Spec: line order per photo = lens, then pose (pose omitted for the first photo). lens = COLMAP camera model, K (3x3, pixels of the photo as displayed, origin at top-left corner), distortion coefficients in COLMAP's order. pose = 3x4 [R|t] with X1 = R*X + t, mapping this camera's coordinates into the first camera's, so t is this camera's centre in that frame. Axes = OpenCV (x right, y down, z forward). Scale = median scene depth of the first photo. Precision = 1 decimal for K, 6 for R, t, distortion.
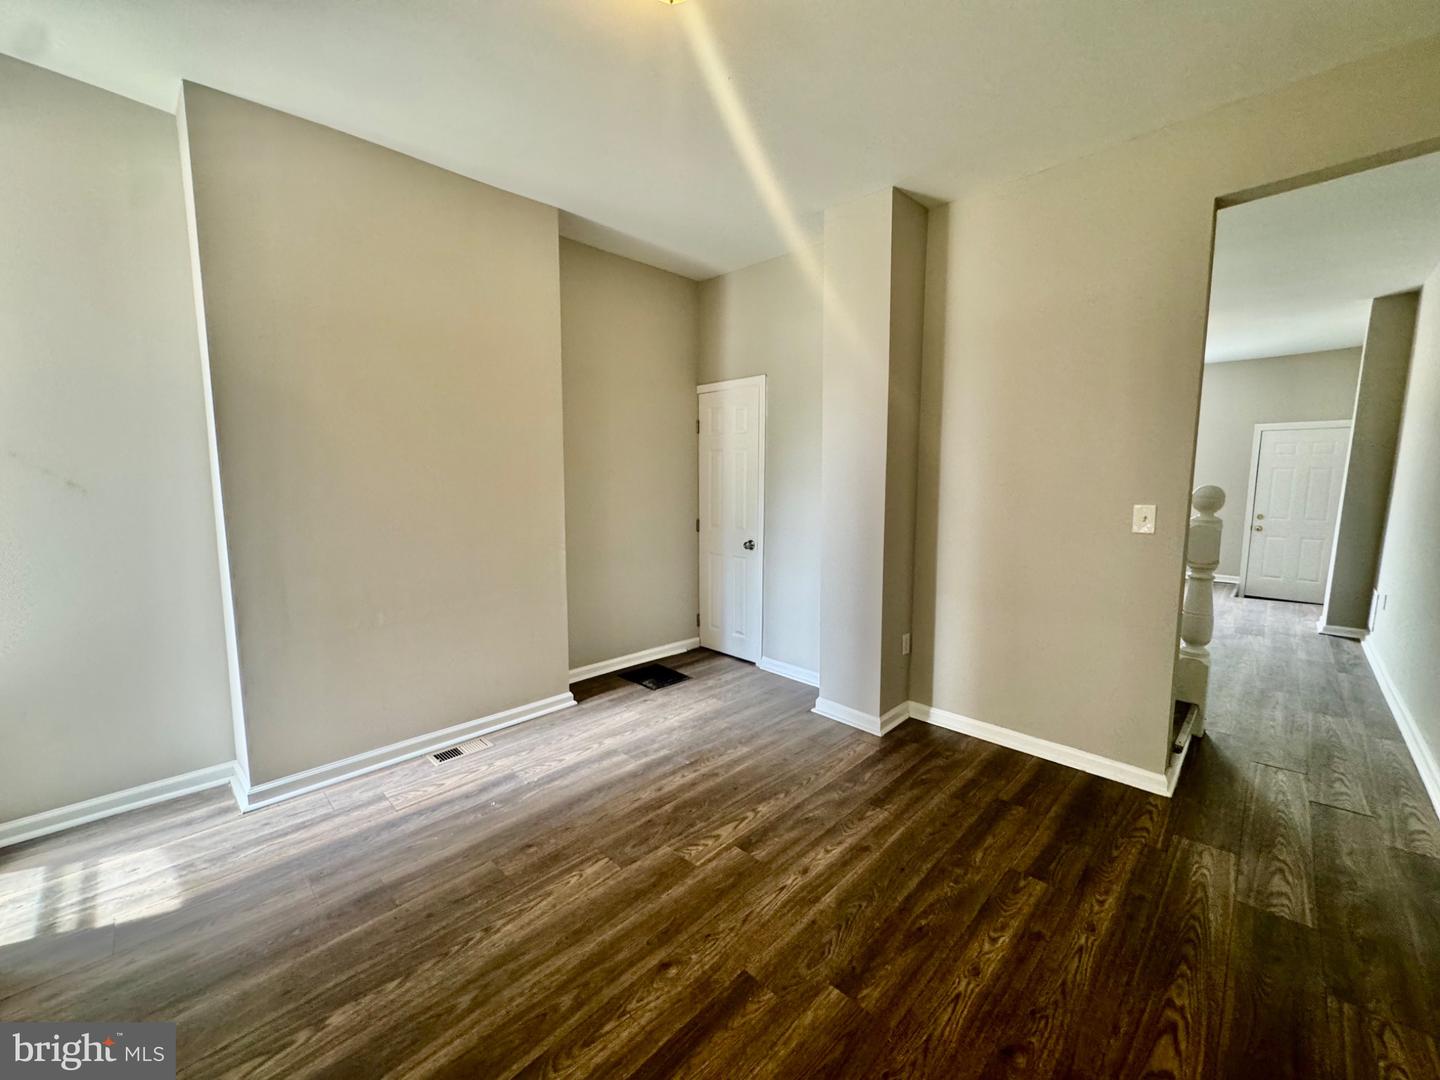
lens RADIAL K [[573.3, 0, 716.8], [0, 573.3, 540.5], [0, 0, 1]] dist [-0.002473, 0.000663]
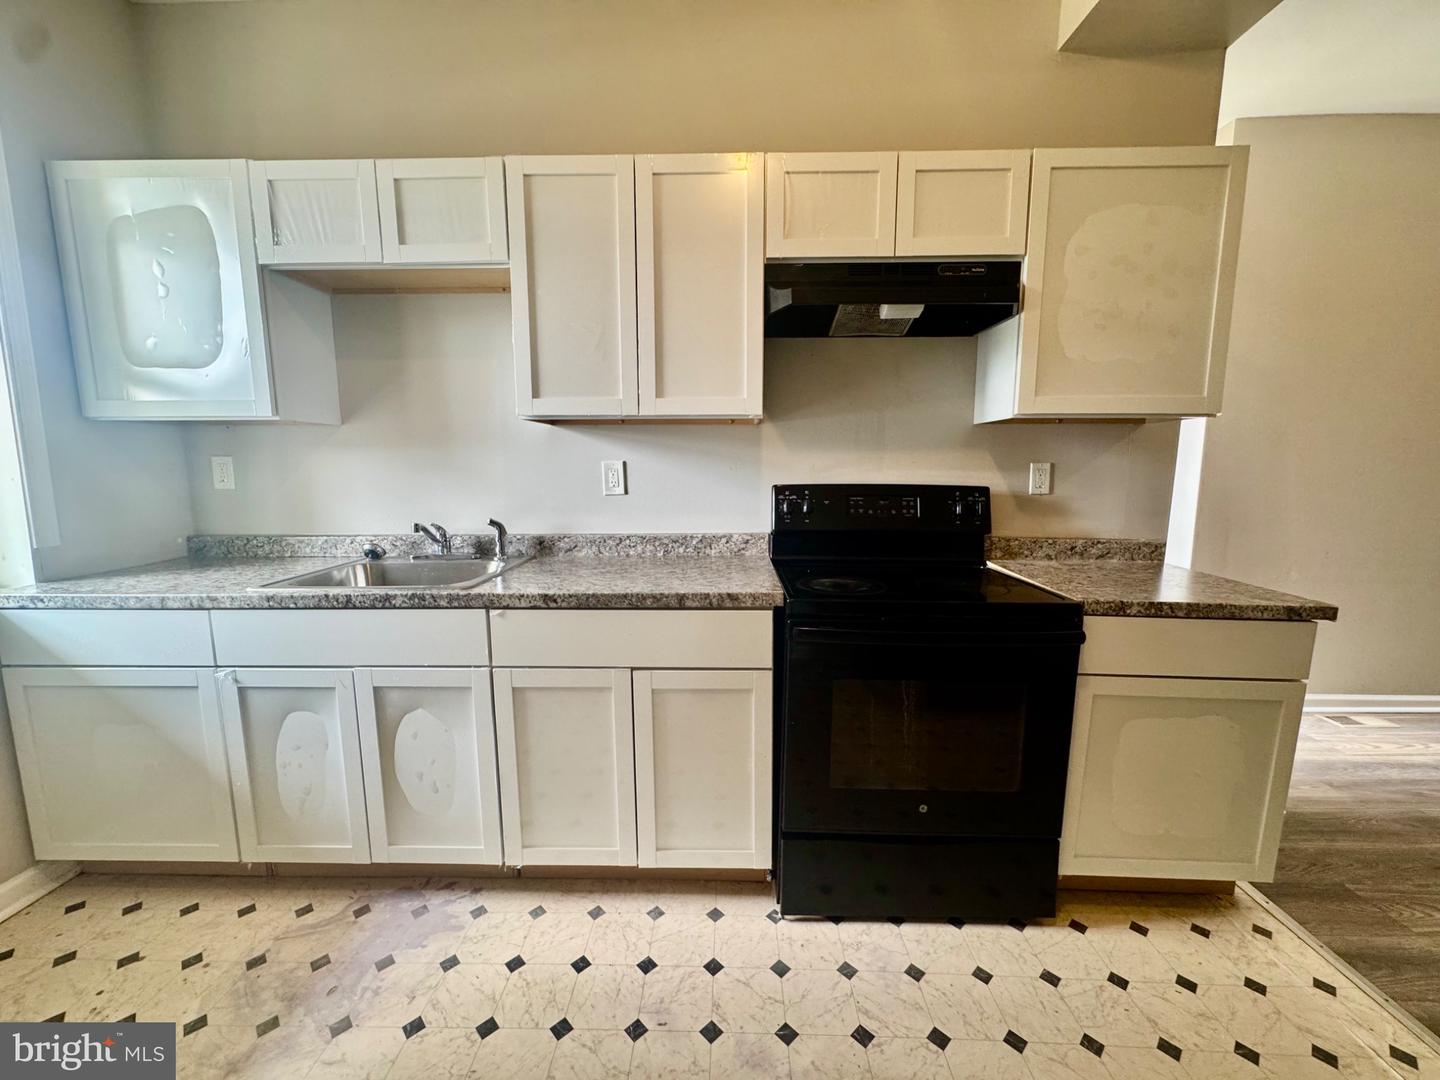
lens RADIAL K [[573.3, 0, 717.4], [0, 573.3, 537.6], [0, 0, 1]] dist [-0.002473, 0.000663]
pose [[0.689740, 0.093712, -0.717967, -0.630873], [-0.081123, 0.995348, 0.051983, 0.110101], [0.719498, 0.022388, 0.694134, -0.571847]]
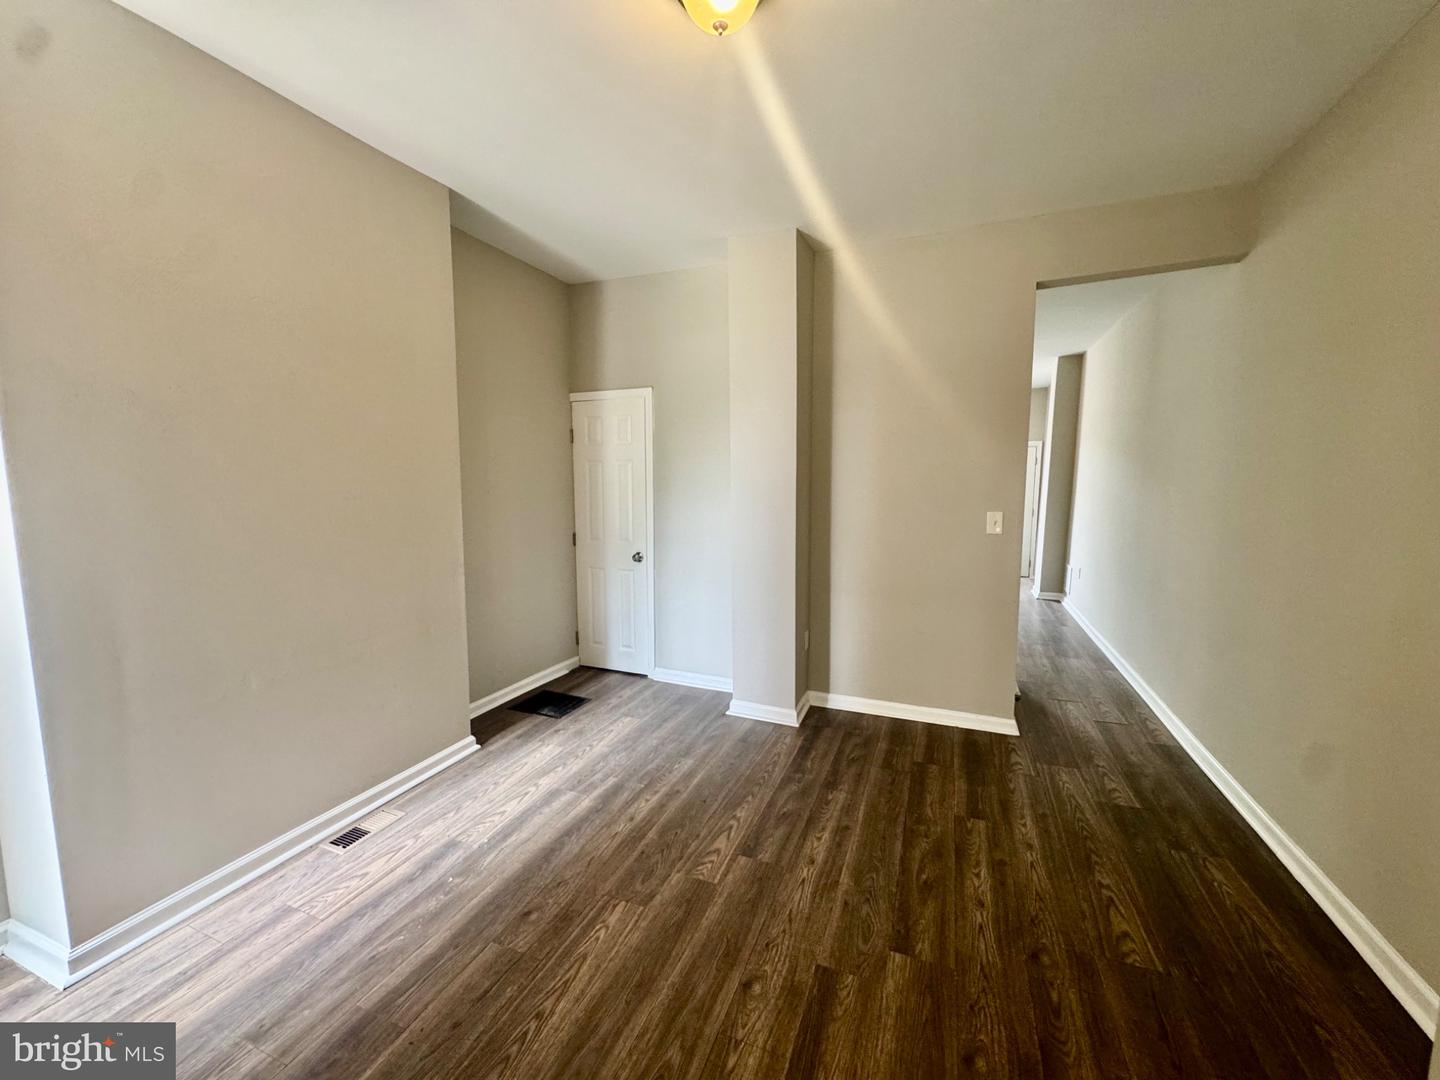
lens RADIAL K [[573.3, 0, 720.5], [0, 573.3, 540.9], [0, 0, 1]] dist [-0.002473, 0.000663]
pose [[0.923696, -0.043530, 0.380646, -0.321840], [0.045071, 0.998972, 0.004869, -0.032076], [-0.380467, 0.012659, 0.924708, 0.048534]]
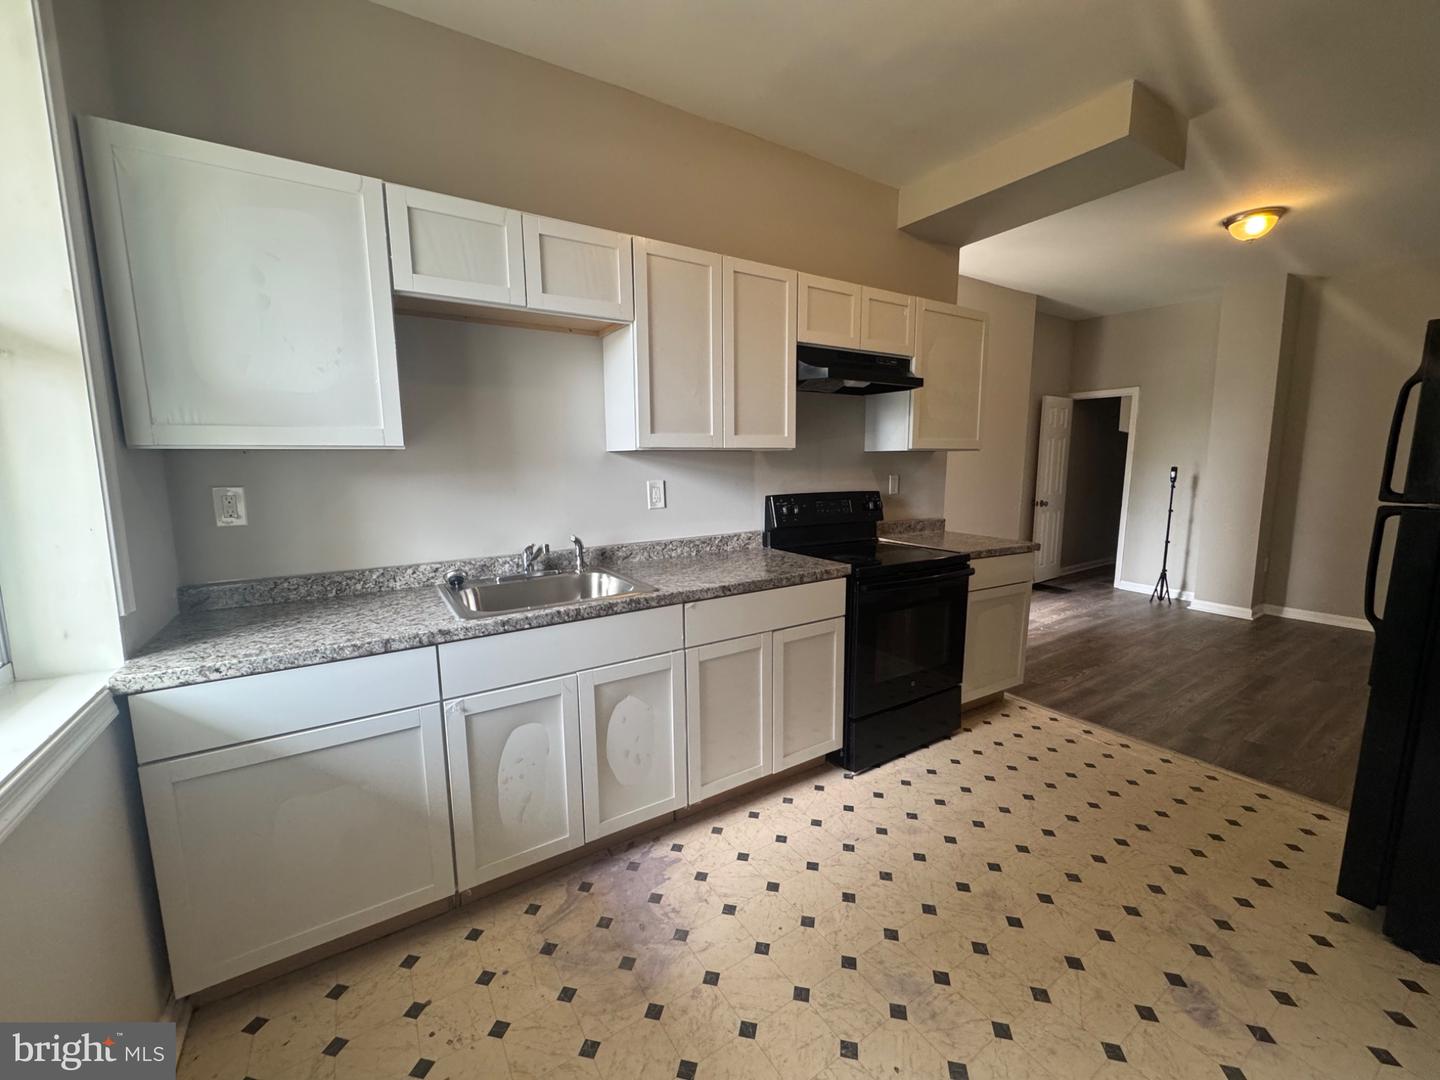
lens RADIAL K [[573.3, 0, 721.2], [0, 573.3, 537.8], [0, 0, 1]] dist [-0.002473, 0.000663]
pose [[0.975719, 0.023708, -0.217738, -1.021965], [-0.018262, 0.999469, 0.026990, 0.126611], [0.218262, -0.022358, 0.975634, -1.081371]]
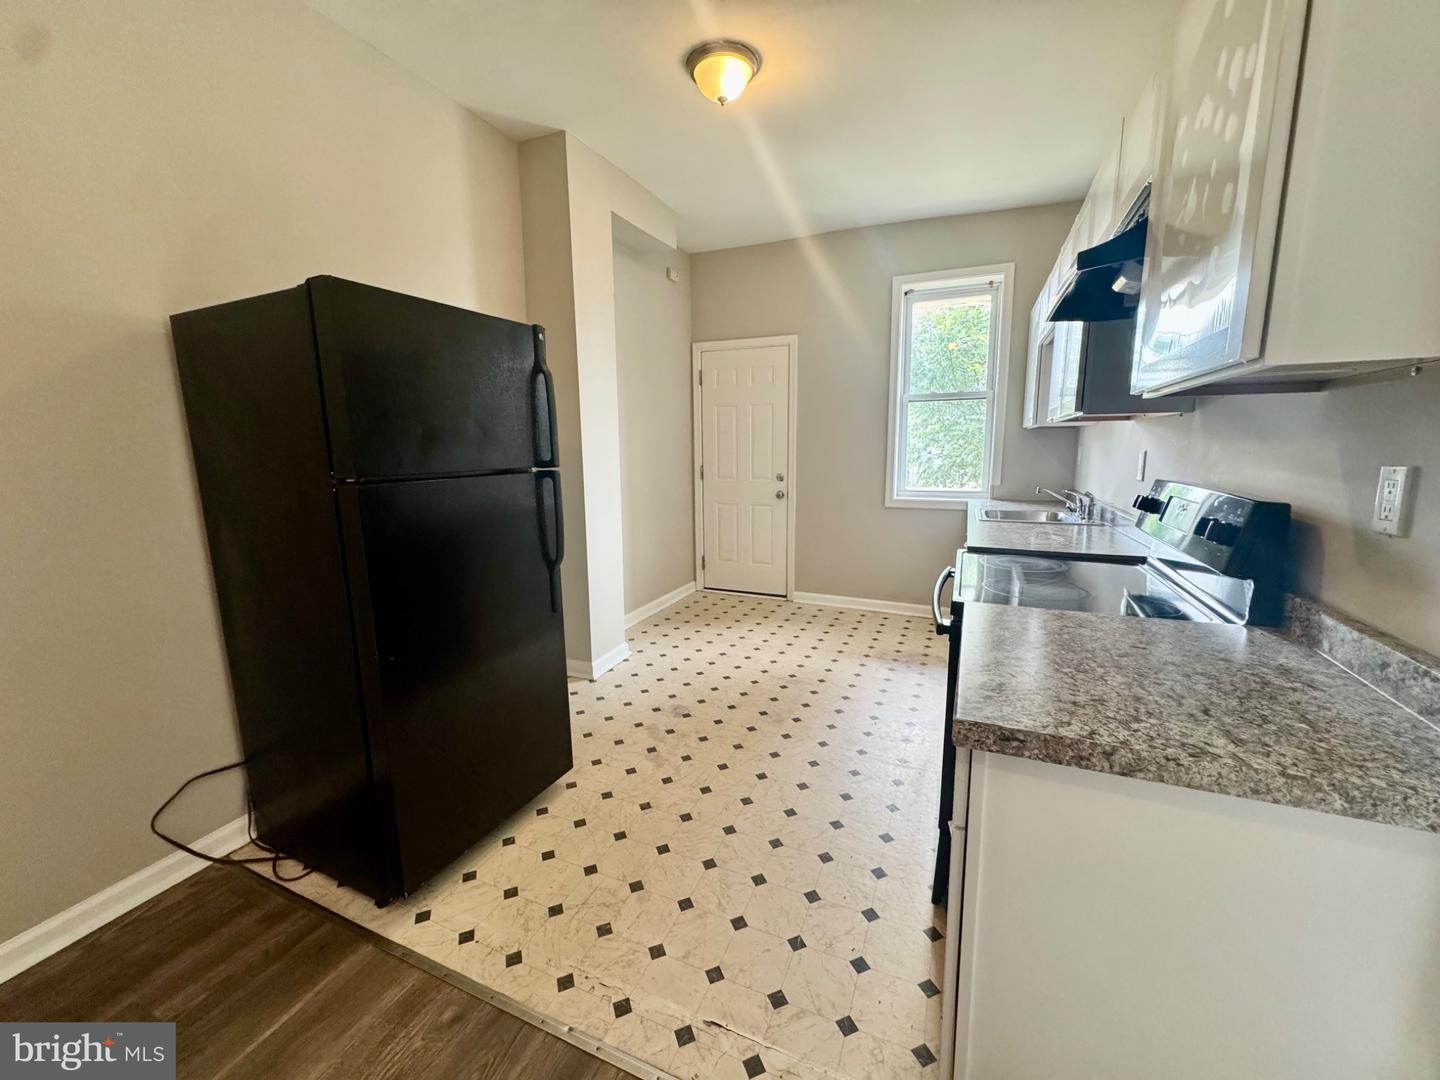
lens RADIAL K [[573.3, 0, 718.6], [0, 573.3, 547.1], [0, 0, 1]] dist [-0.002473, 0.000663]
pose [[-0.932364, 0.071113, -0.354459, -0.356043], [-0.031757, 0.960562, 0.276245, -0.032900], [0.360125, 0.268817, -0.893335, 0.544297]]
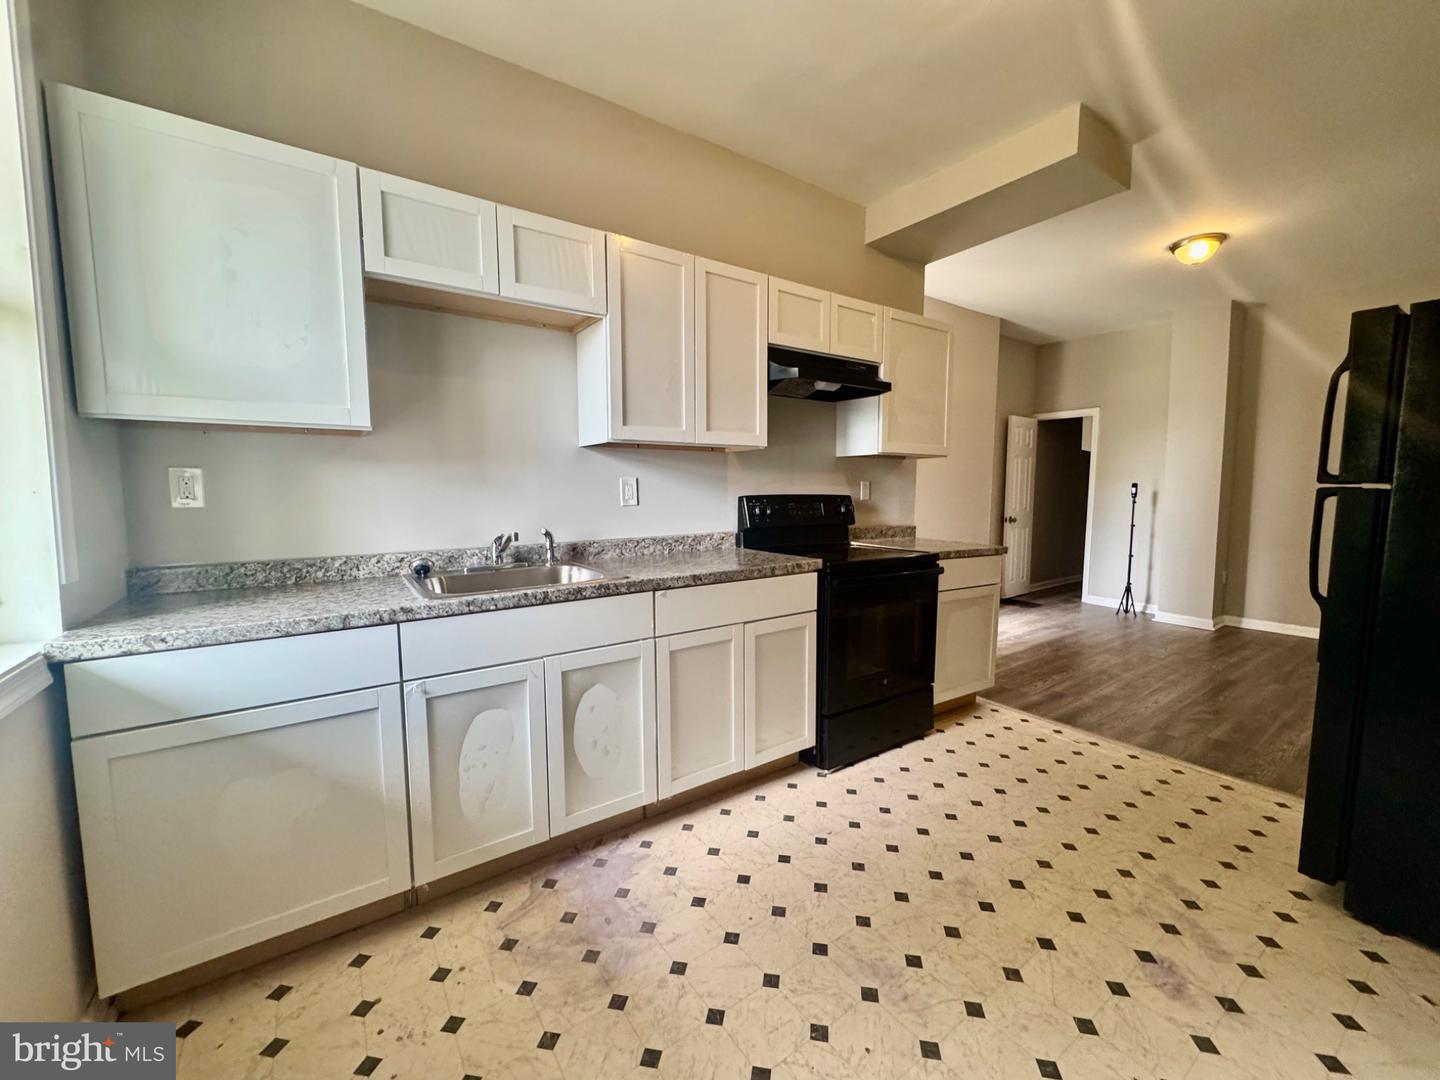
lens RADIAL K [[573.3, 0, 720.7], [0, 573.3, 537.4], [0, 0, 1]] dist [-0.002473, 0.000663]
pose [[0.983229, 0.014704, -0.181784, -1.010601], [-0.019352, 0.999529, -0.023818, 0.183169], [0.181348, 0.026936, 0.983050, -1.081878]]
